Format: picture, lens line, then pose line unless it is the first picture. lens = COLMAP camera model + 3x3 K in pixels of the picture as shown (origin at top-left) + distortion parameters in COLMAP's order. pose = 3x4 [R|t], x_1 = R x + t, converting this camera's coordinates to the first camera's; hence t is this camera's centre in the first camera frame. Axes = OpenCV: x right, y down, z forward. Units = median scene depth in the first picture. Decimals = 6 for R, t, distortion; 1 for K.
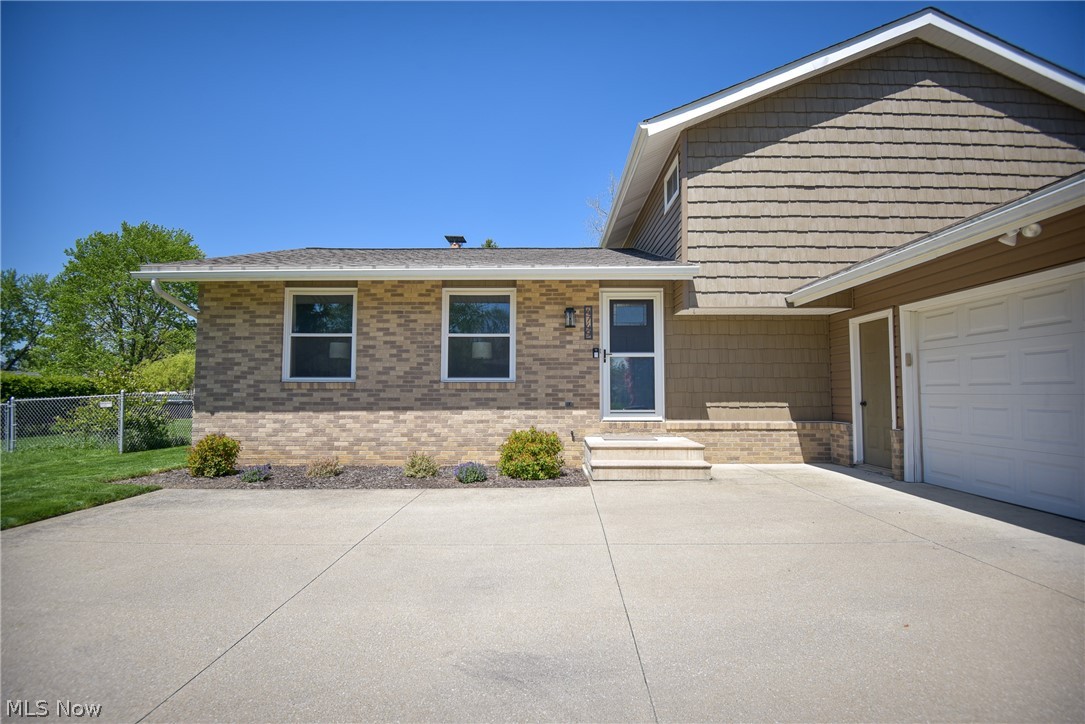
lens RADIAL K [[443.9, 0, 549.6], [0, 443.9, 364.4], [0, 0, 1]] dist [0.001068, -0.000004]
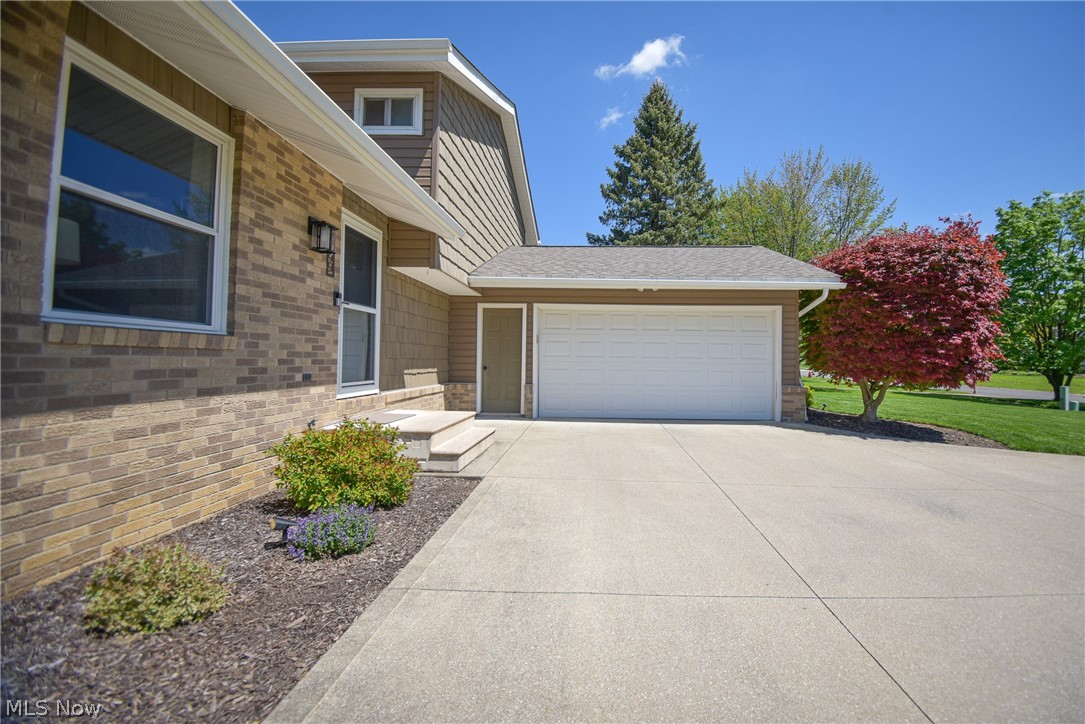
lens RADIAL K [[422.8, 0, 547.1], [0, 422.8, 357.2], [0, 0, 1]] dist [-0.024707, -0.000736]
pose [[0.100238, 0.008880, 0.994924, -0.490704], [-0.072596, 0.997360, -0.001588, 0.039417], [-0.992312, -0.072068, 0.100618, 0.618099]]
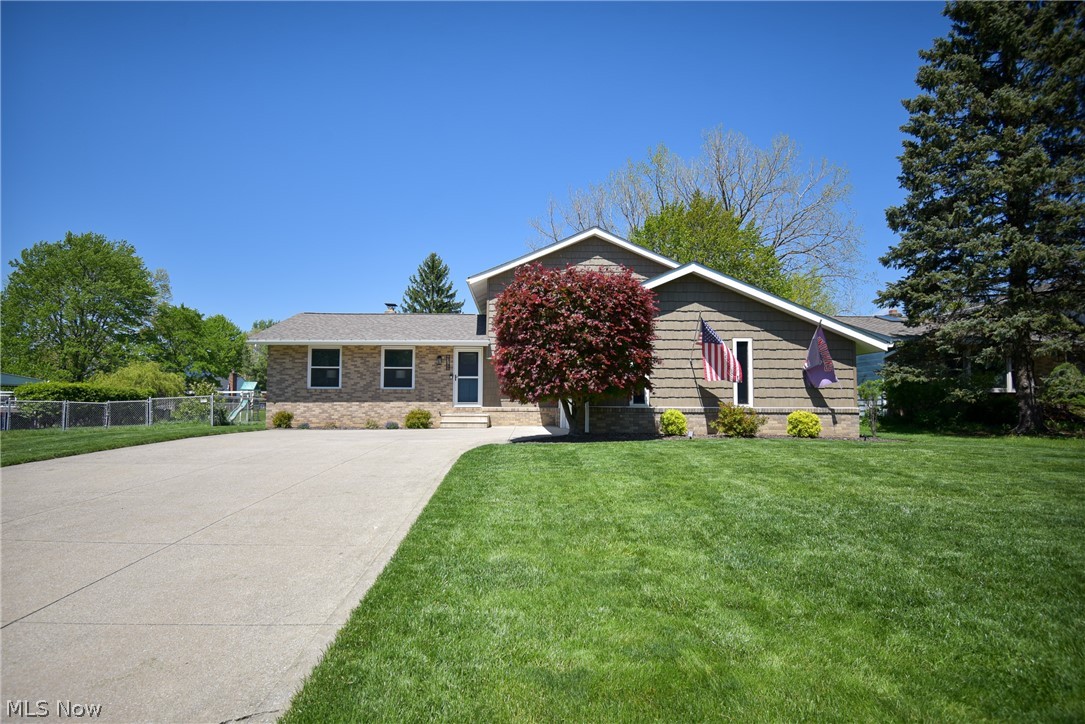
lens RADIAL K [[562.6, 0, 541.0], [0, 562.6, 389.3], [0, 0, 1]] dist [0.001364, -0.001038]
pose [[0.999814, 0.005158, 0.018596, 0.500039], [-0.005607, 0.999692, 0.024172, -0.031603], [-0.018465, -0.024272, 0.999535, -1.806449]]
